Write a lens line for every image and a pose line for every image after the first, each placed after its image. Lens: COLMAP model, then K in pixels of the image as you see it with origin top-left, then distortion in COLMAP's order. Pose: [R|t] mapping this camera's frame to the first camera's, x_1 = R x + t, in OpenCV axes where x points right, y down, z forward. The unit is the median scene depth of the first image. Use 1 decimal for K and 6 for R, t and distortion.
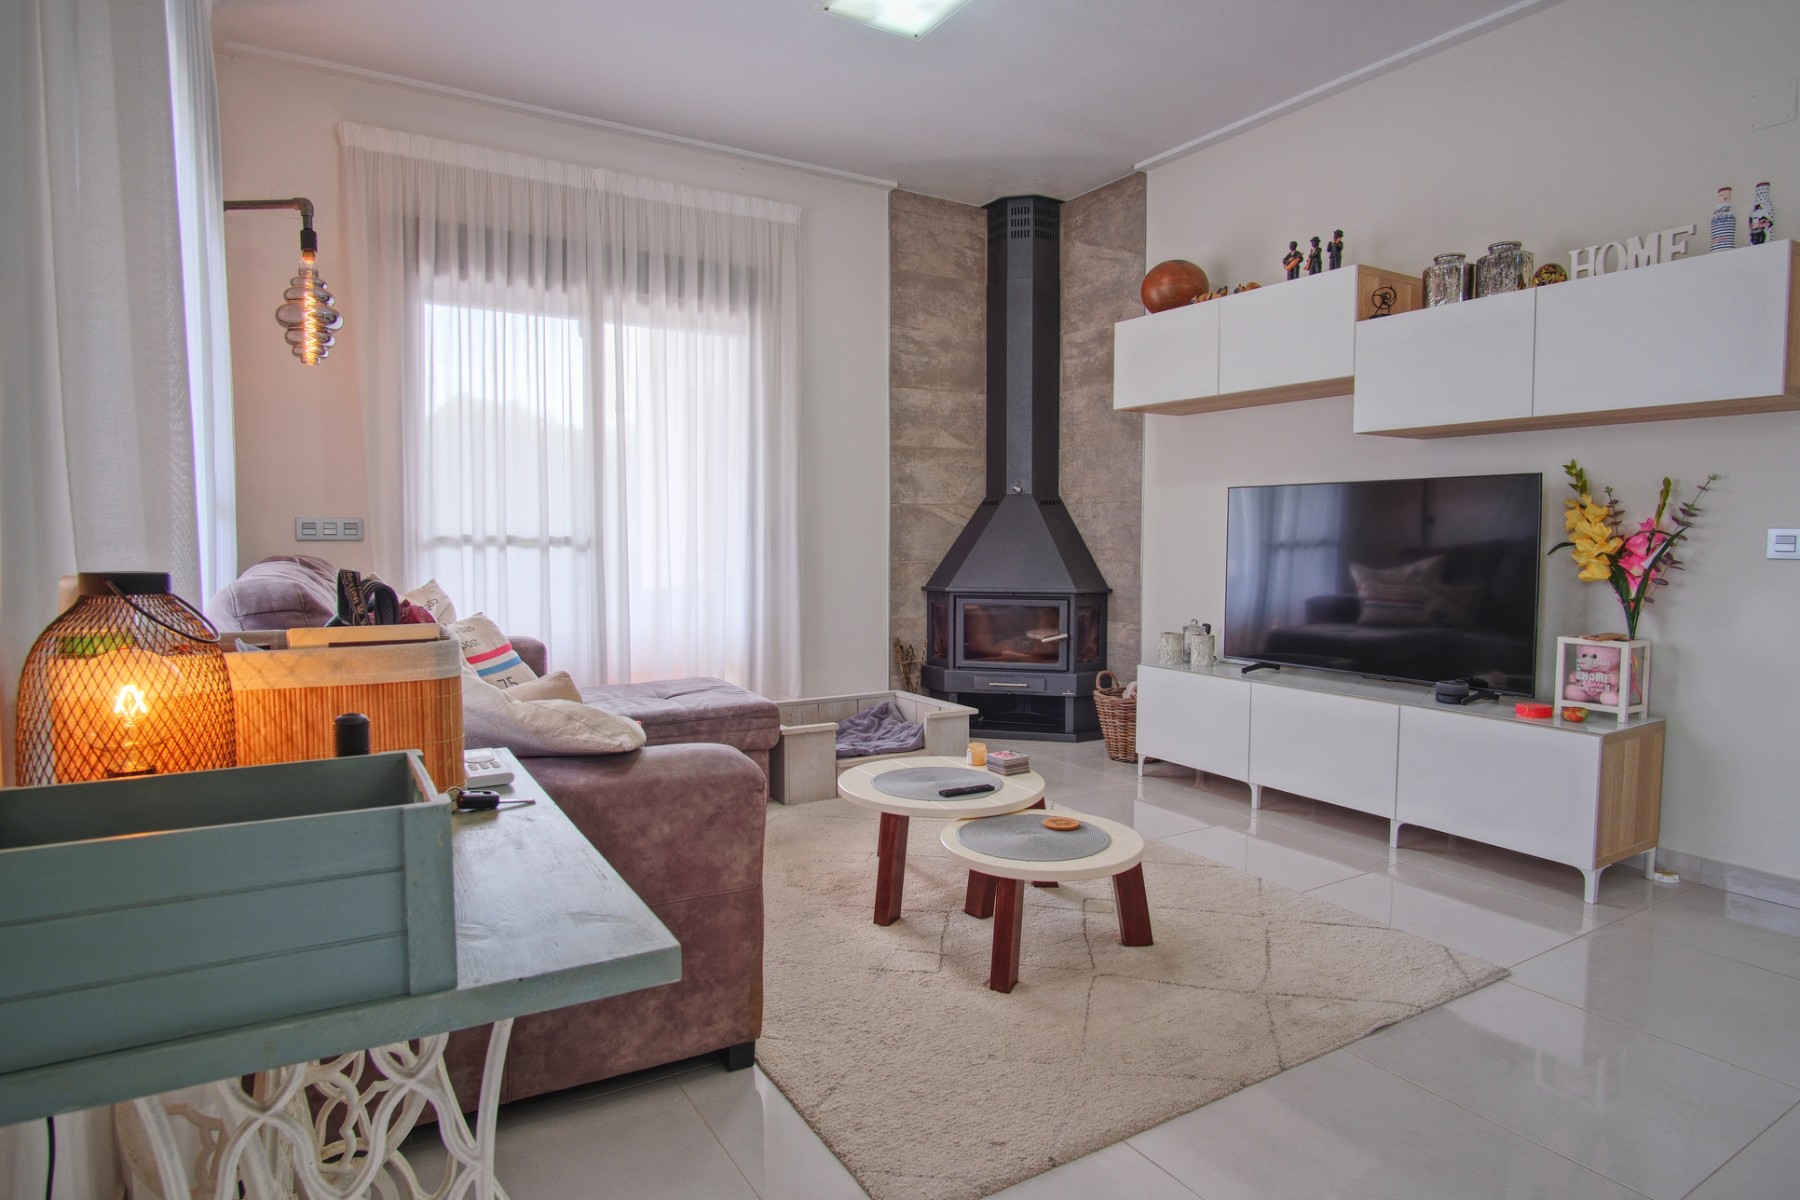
lens RADIAL K [[1011.1, 0, 907.6], [0, 1011.1, 595.8], [0, 0, 1]] dist [-0.032712, 0.007867]
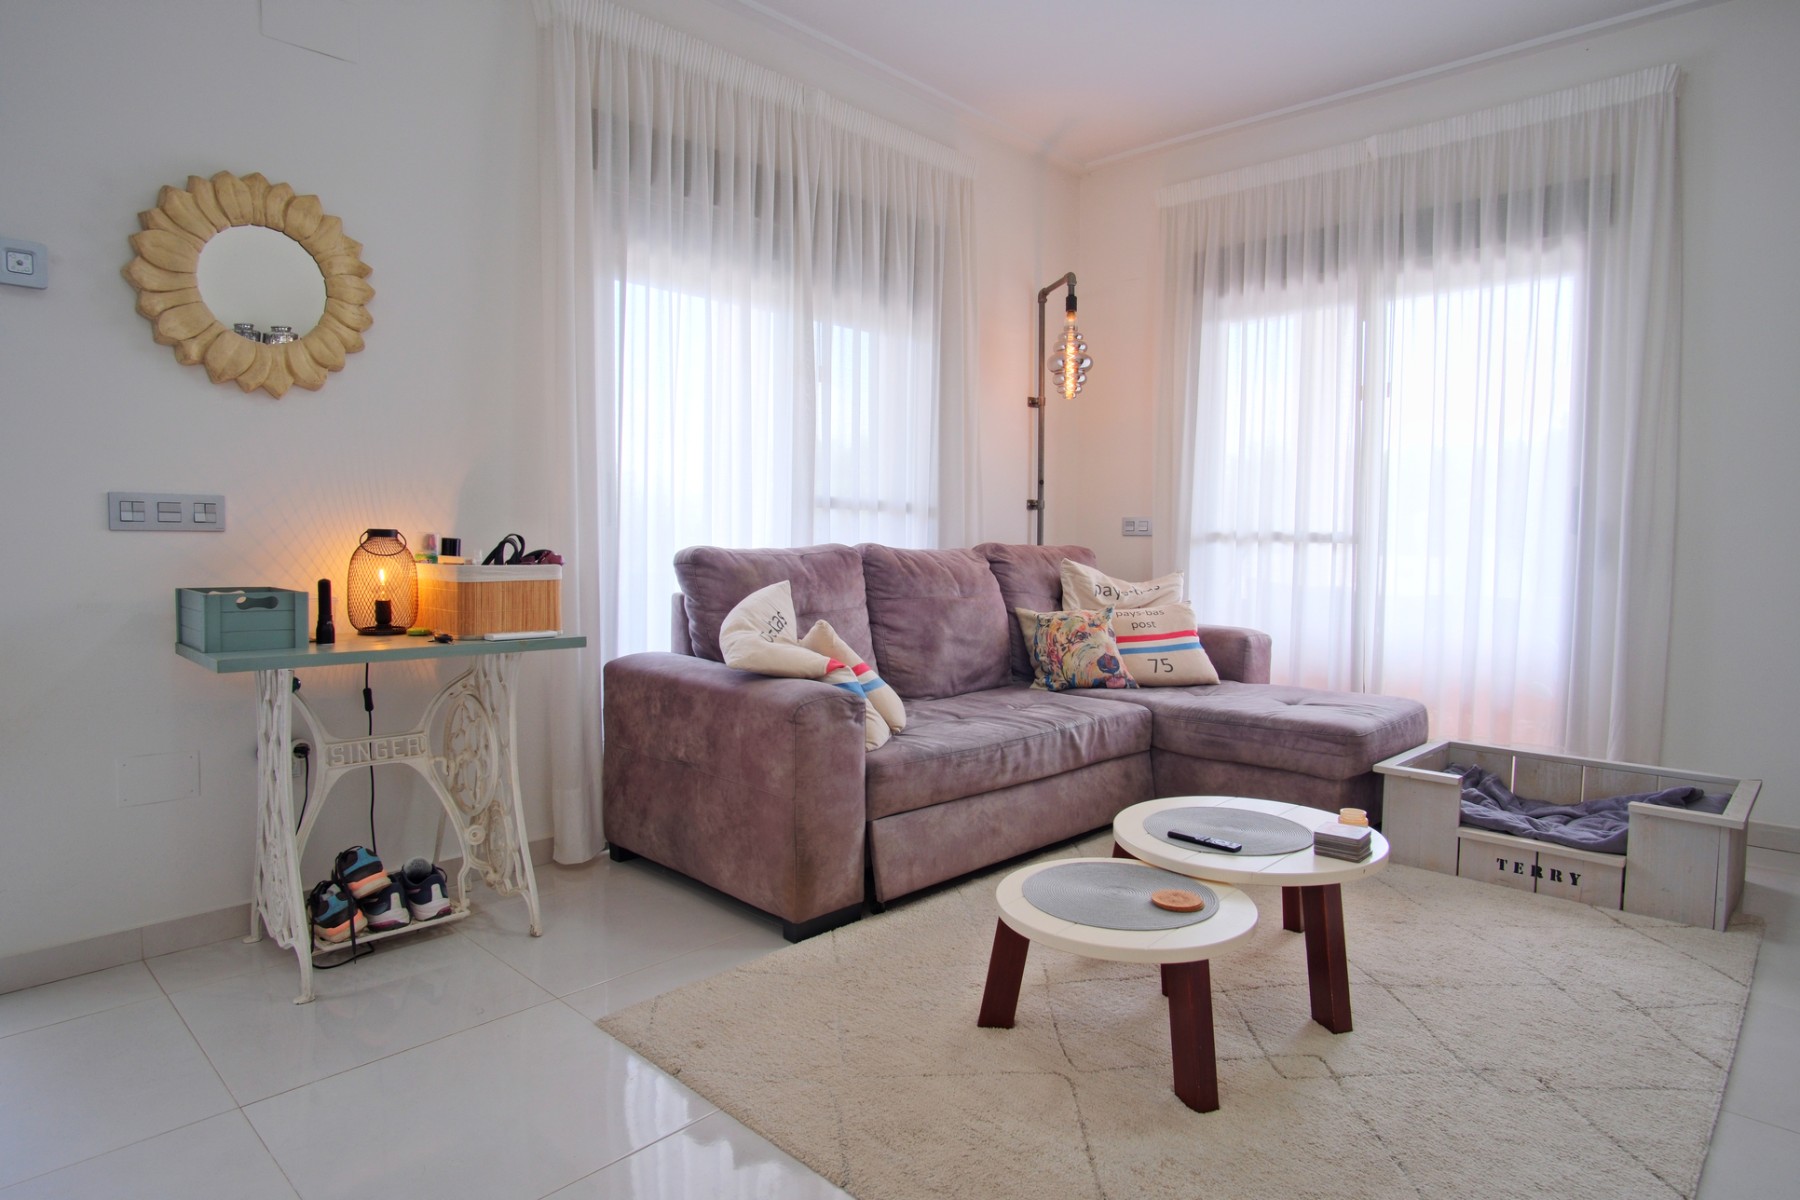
lens RADIAL K [[1011.1, 0, 907.6], [0, 1011.1, 595.8], [0, 0, 1]] dist [-0.032712, 0.007867]
pose [[0.254739, 0.056612, -0.965351, 0.540119], [-0.067367, 0.996898, 0.040685, -0.011701], [0.964660, 0.054669, 0.257763, 0.399204]]
